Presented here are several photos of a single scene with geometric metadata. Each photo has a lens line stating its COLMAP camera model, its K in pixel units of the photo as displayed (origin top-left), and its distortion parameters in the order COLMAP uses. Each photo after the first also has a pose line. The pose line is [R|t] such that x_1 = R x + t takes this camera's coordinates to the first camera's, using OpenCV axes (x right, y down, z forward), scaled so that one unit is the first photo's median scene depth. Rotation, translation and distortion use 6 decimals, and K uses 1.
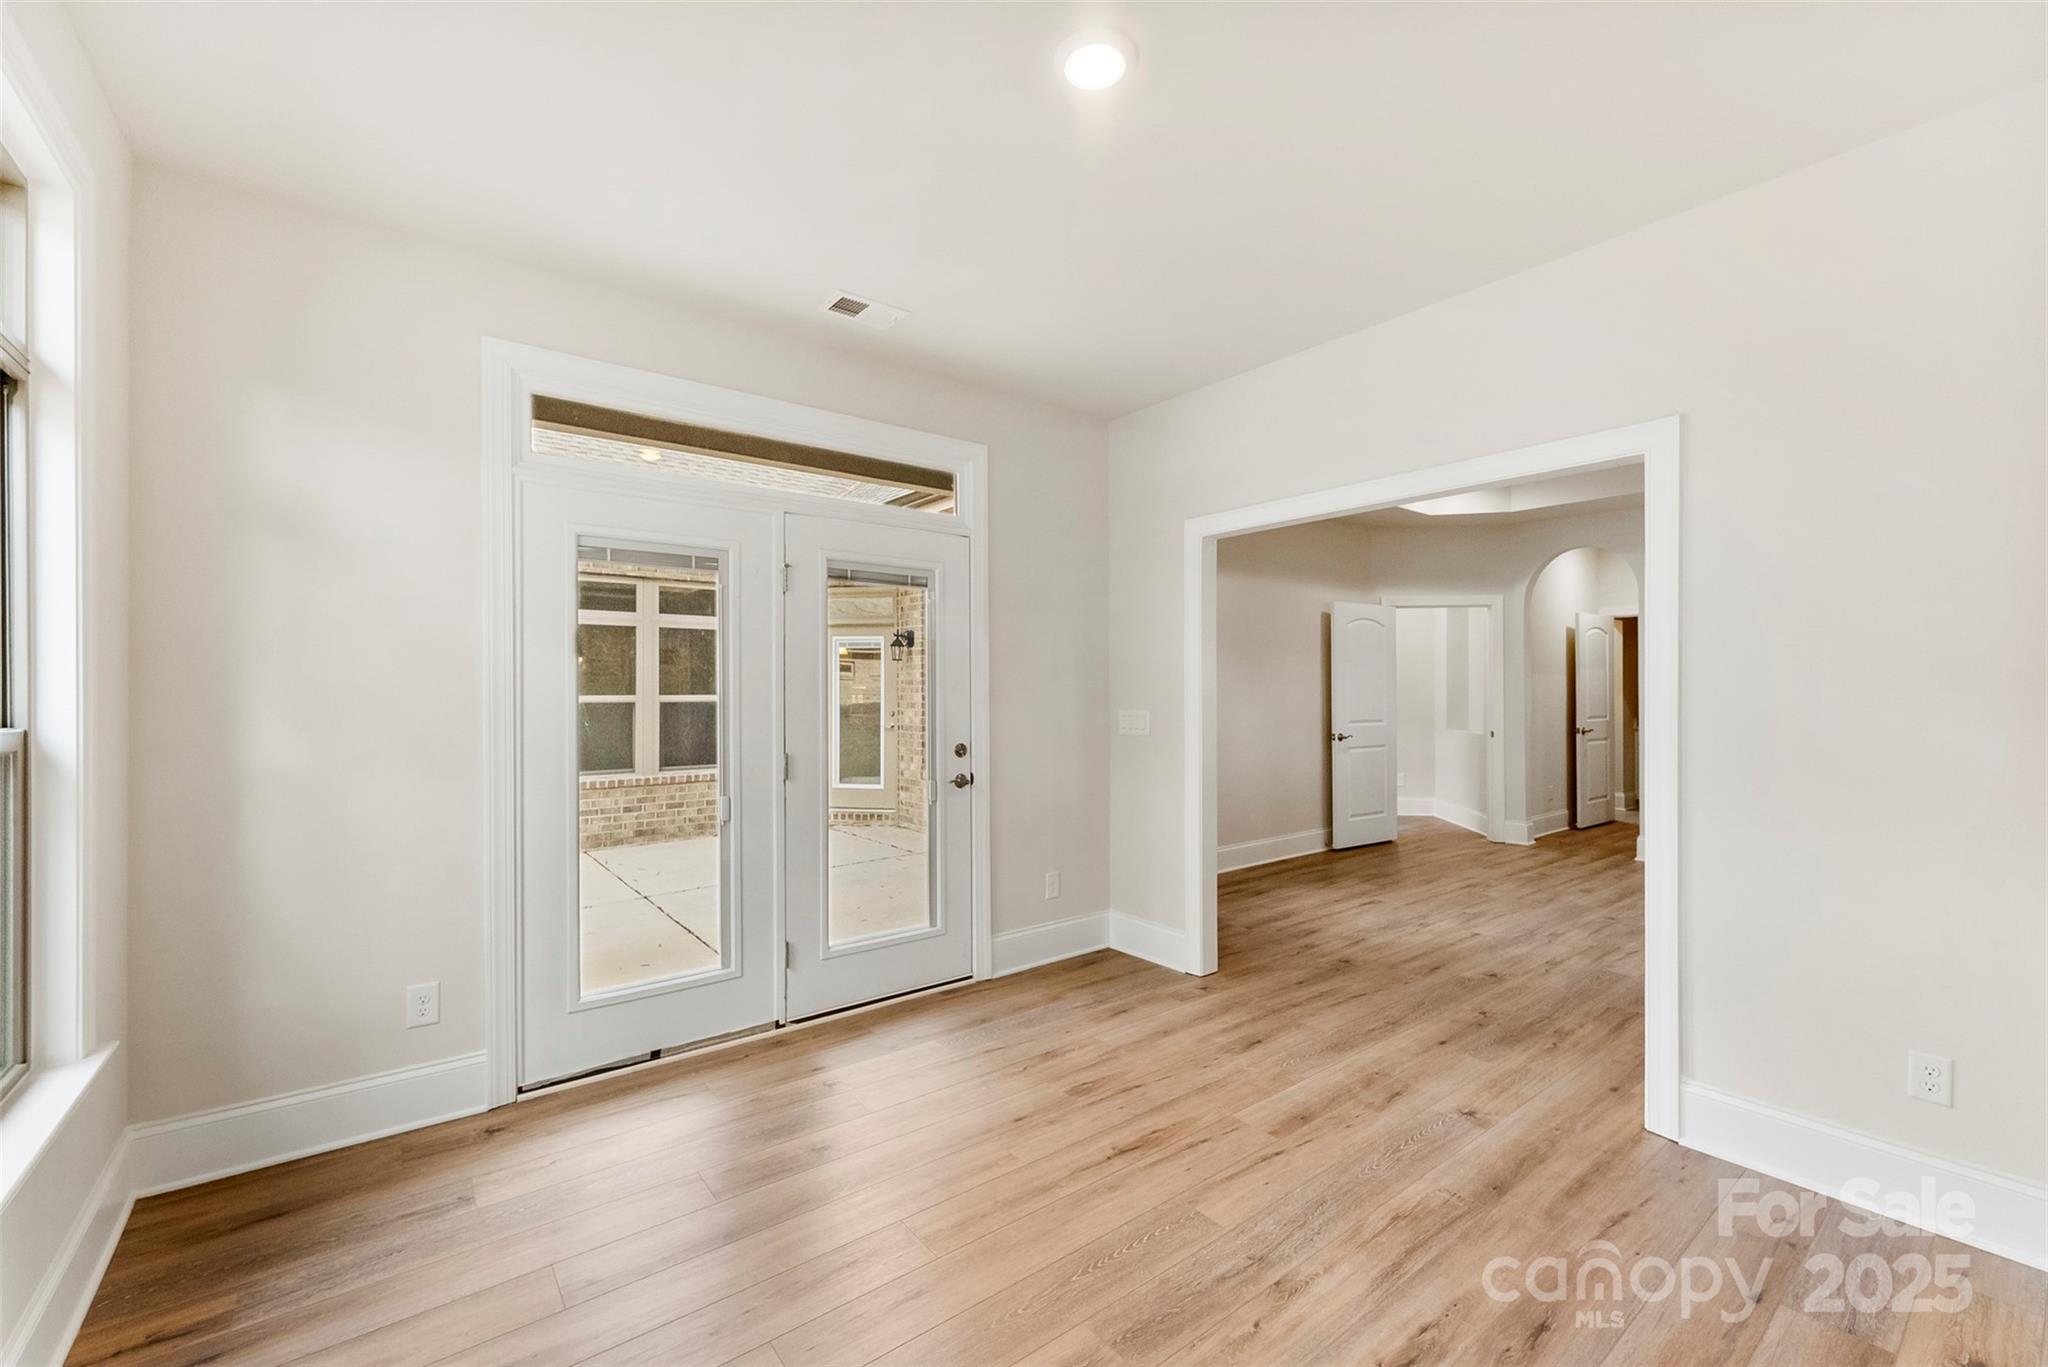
lens RADIAL K [[833.2, 0, 1024.8], [0, 833.2, 682.9], [0, 0, 1]] dist [-0.000607, 0.000094]
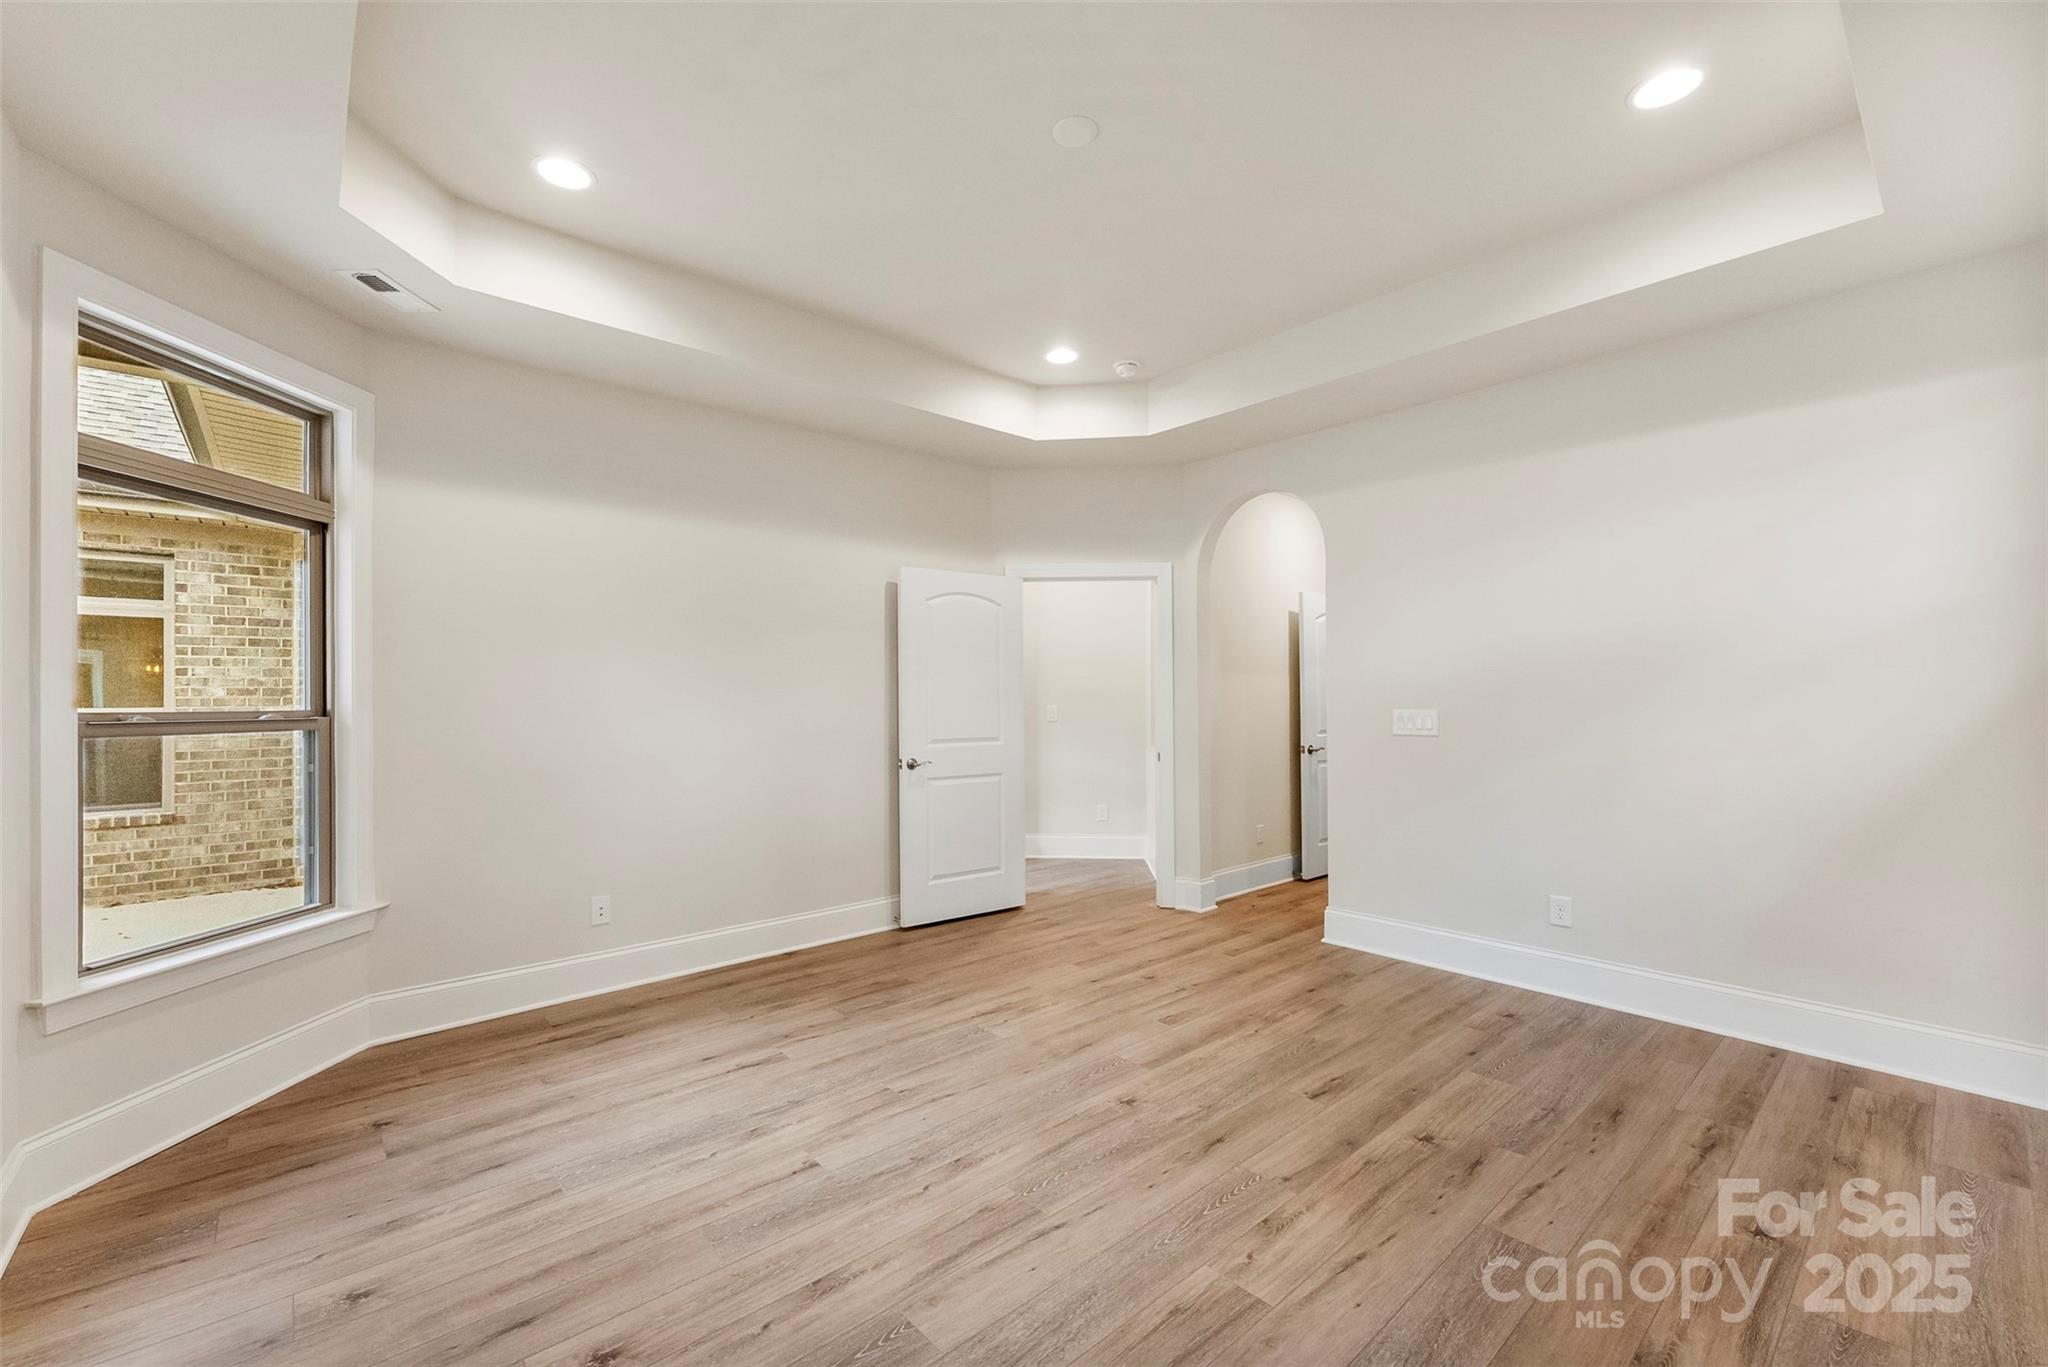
lens RADIAL K [[833.2, 0, 964.9], [0, 833.2, 705.3], [0, 0, 1]] dist [-0.000607, 0.000094]
pose [[0.999448, -0.004592, 0.032900, 0.371863], [0.004040, 0.999850, 0.016834, 0.004251], [-0.032973, -0.016692, 0.999317, 0.289249]]
